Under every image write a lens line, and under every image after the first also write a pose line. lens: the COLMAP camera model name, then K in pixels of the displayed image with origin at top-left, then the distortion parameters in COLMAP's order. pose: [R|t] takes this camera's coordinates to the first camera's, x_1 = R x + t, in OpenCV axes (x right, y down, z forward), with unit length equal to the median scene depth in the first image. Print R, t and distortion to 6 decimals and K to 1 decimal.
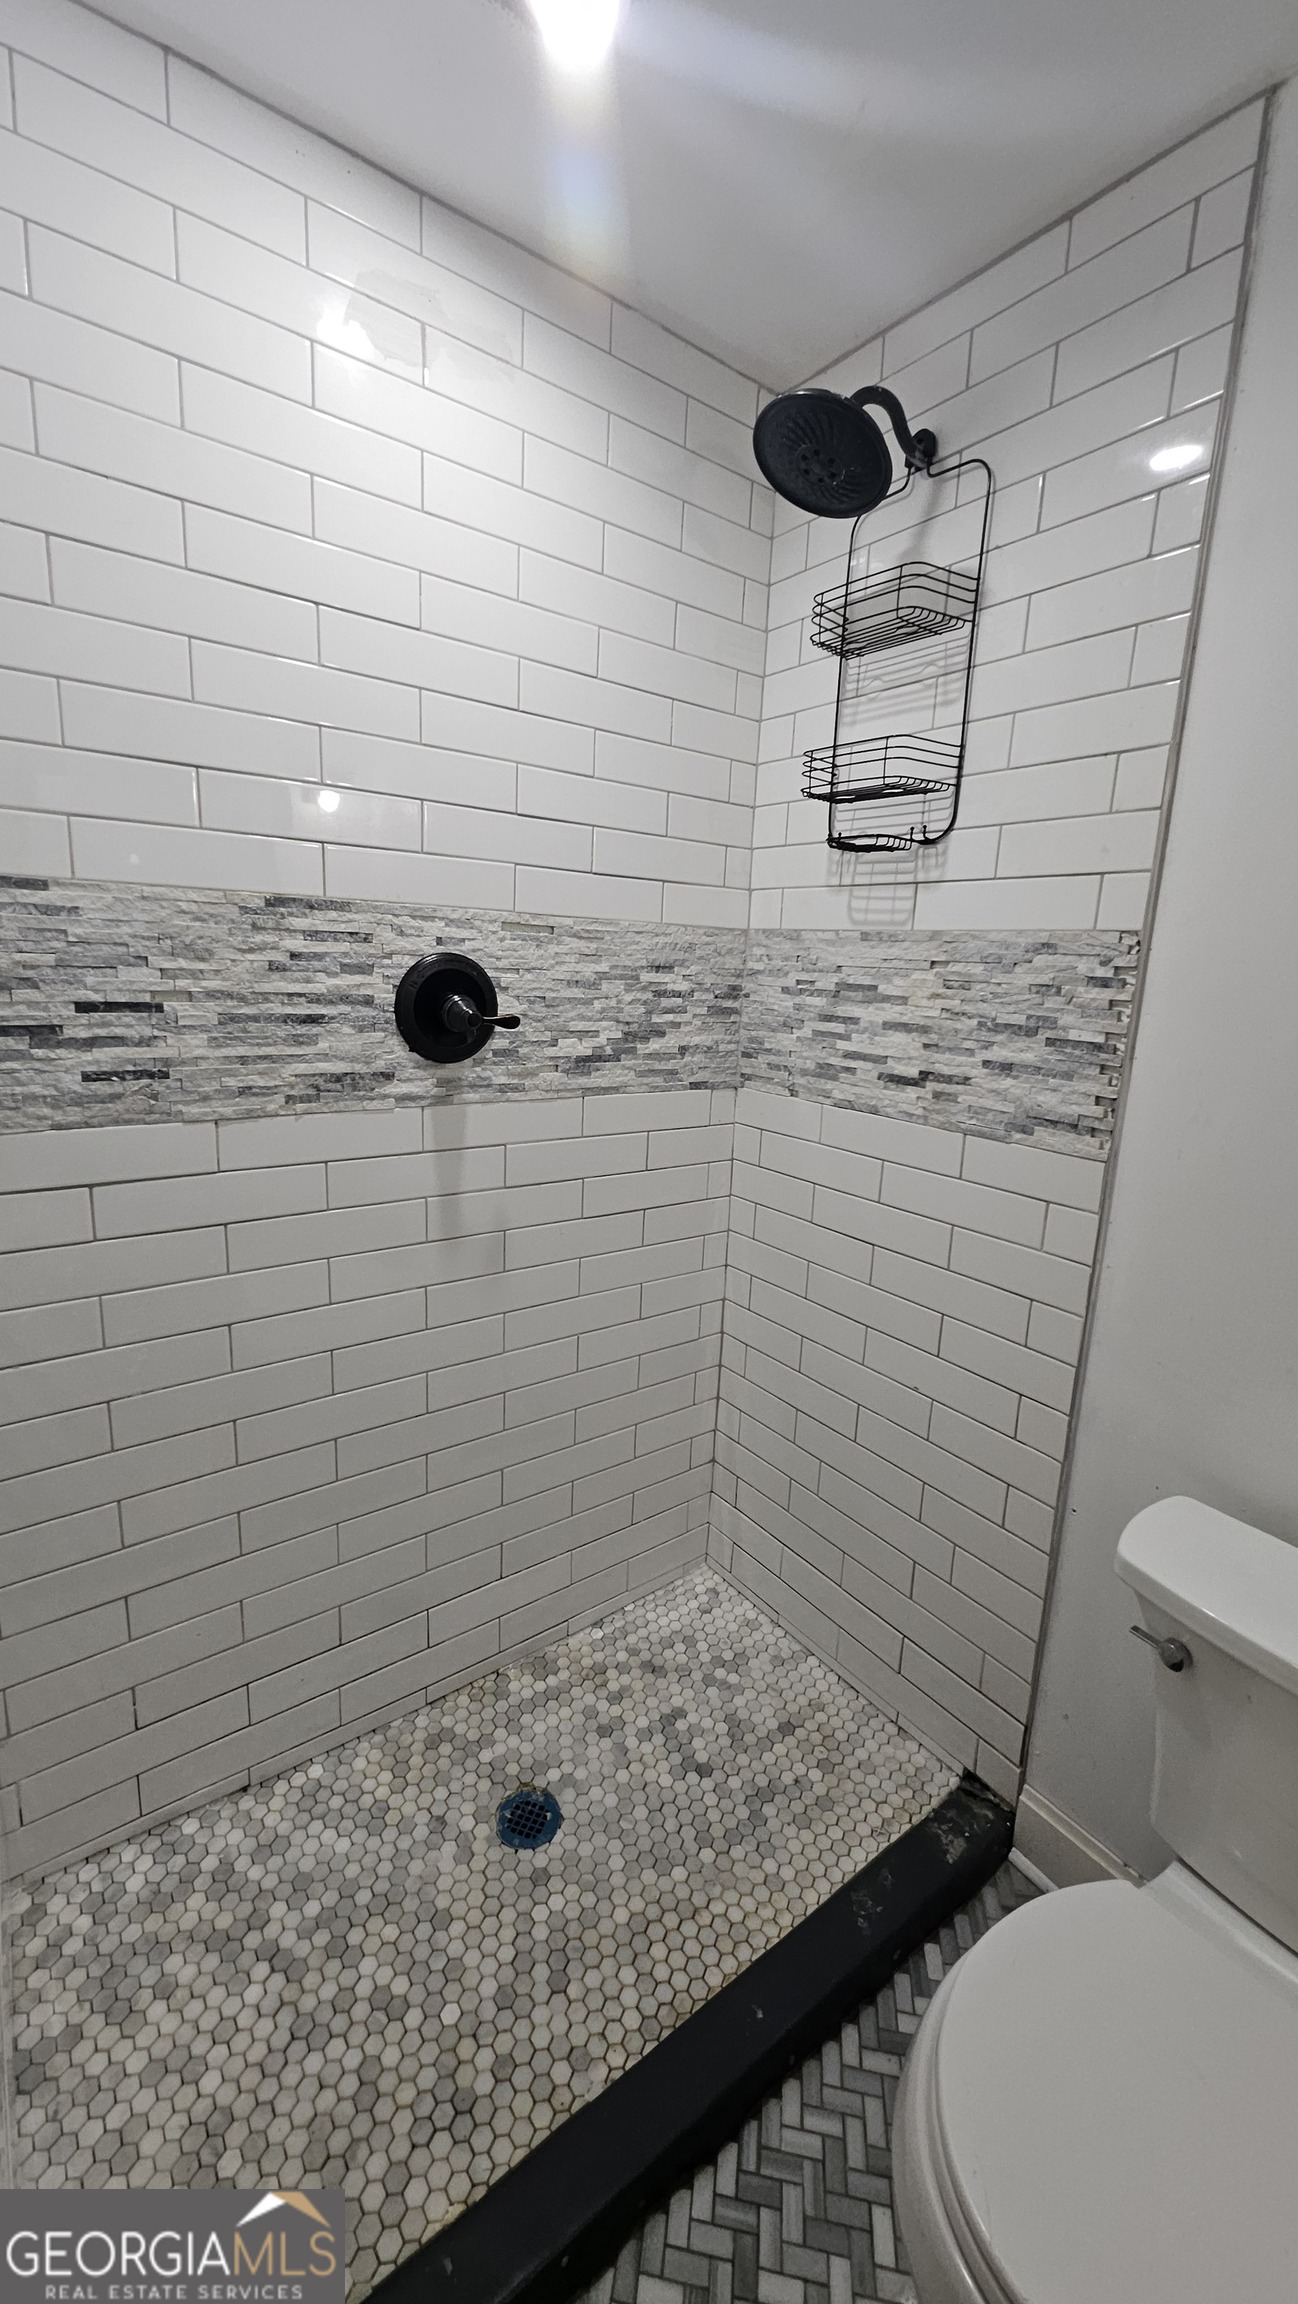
lens RADIAL K [[902.2, 0, 649.0], [0, 902.2, 1152.0], [0, 0, 1]] dist [-0.001549, -0.000109]
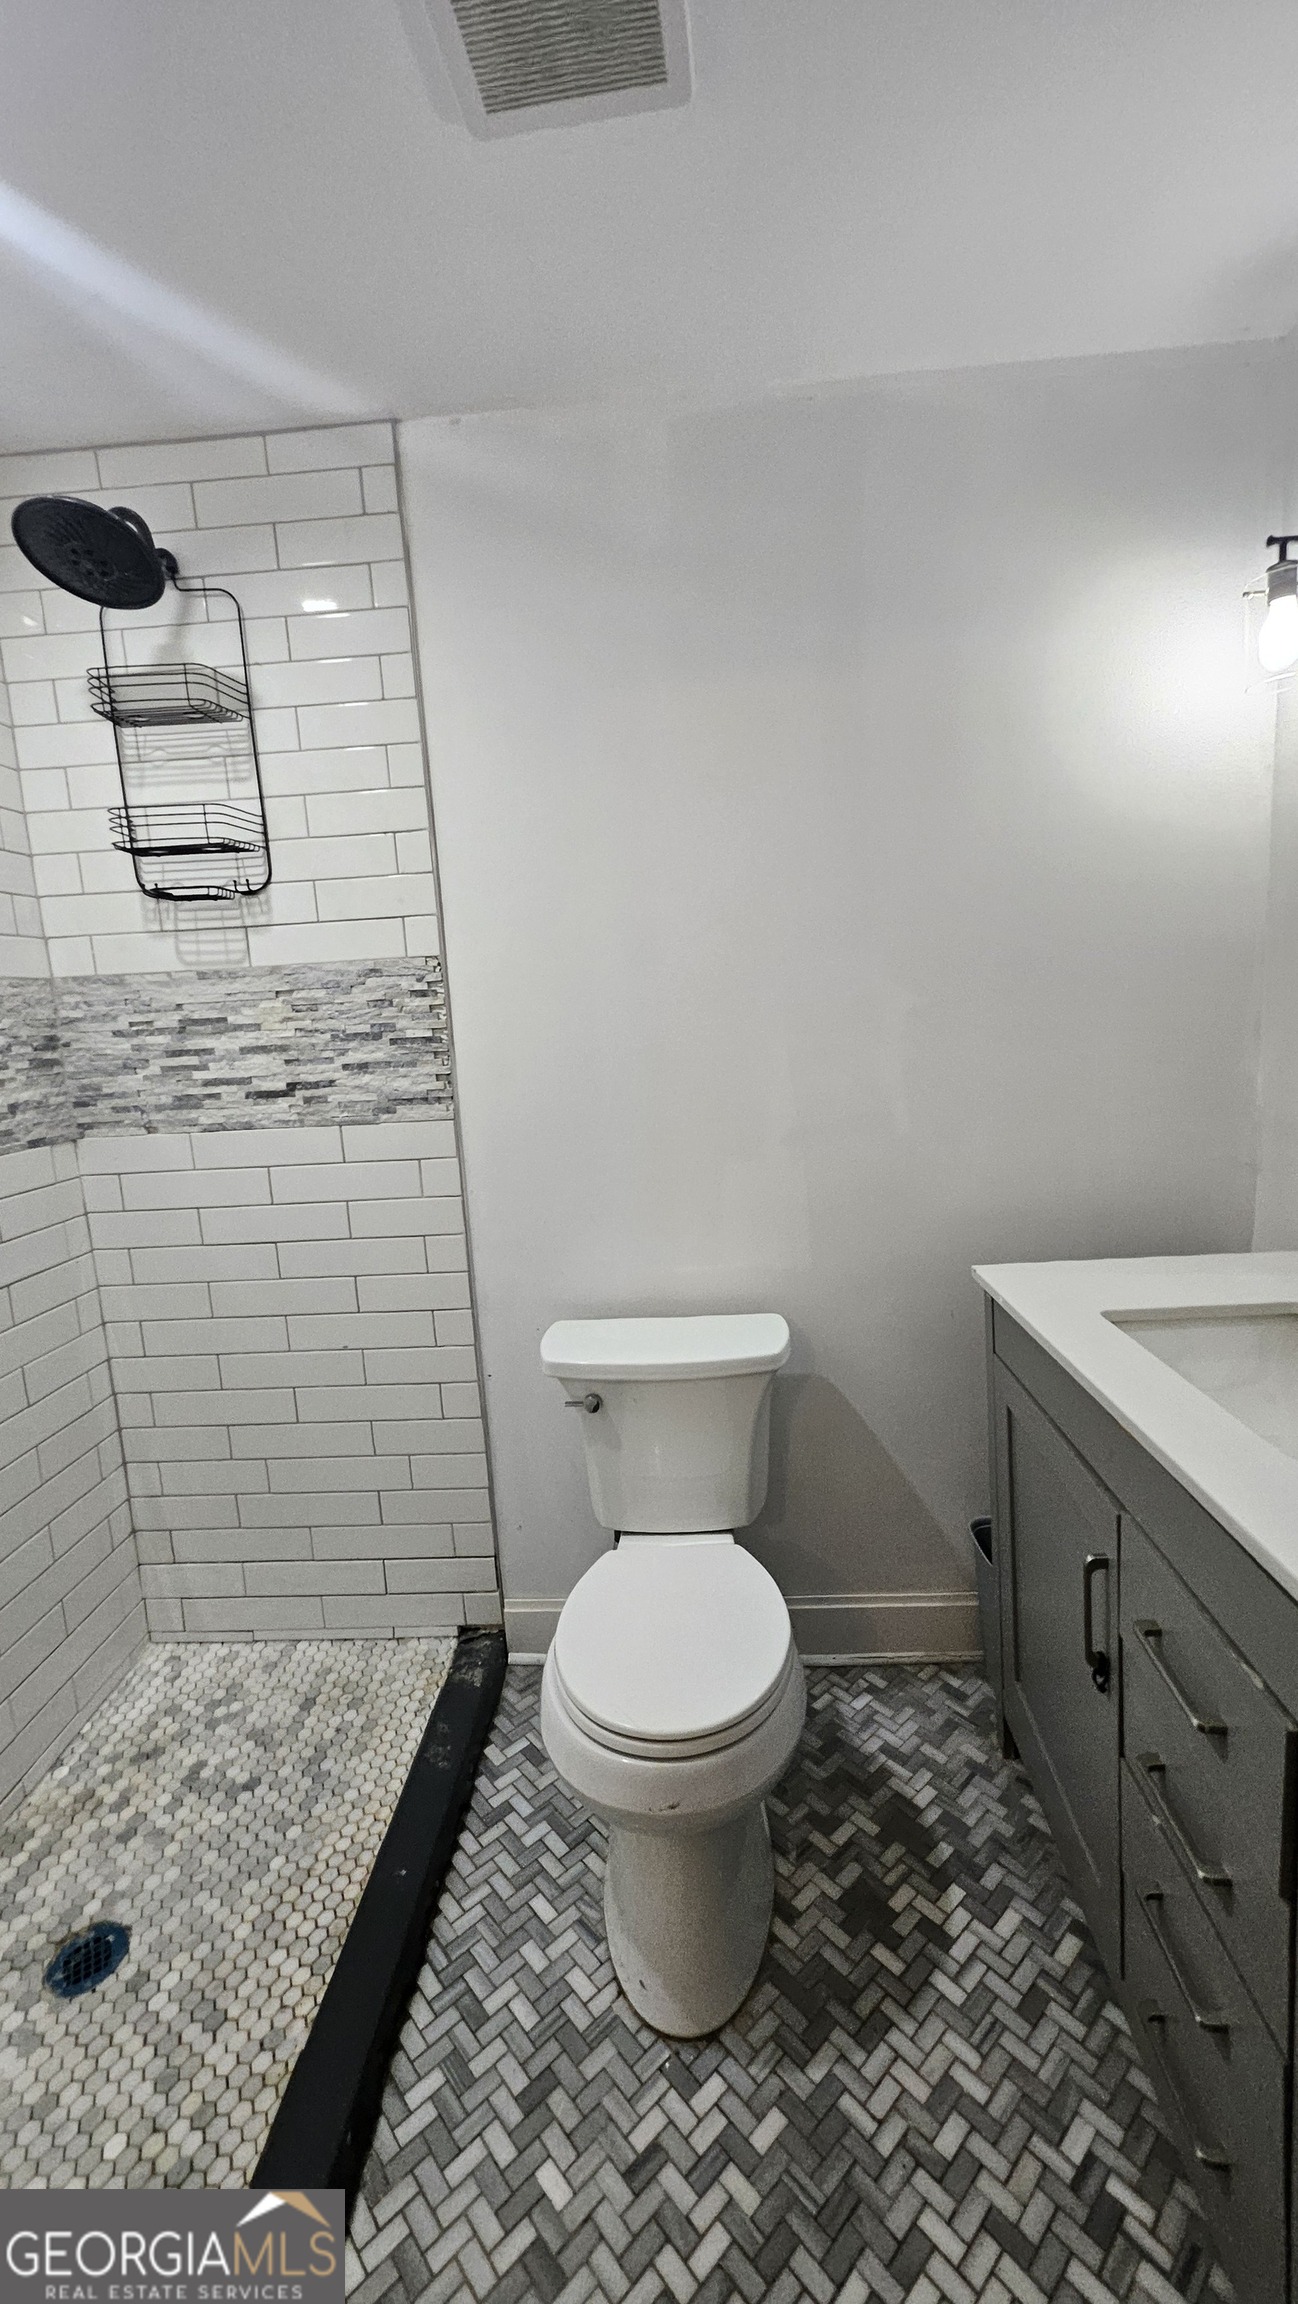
lens RADIAL K [[902.2, 0, 649.0], [0, 902.2, 1152.0], [0, 0, 1]] dist [-0.001549, -0.000109]
pose [[0.643906, -0.201110, 0.738201, -0.286803], [0.240140, 0.969203, 0.054577, 0.047326], [-0.726442, 0.142129, 0.672370, -0.129454]]
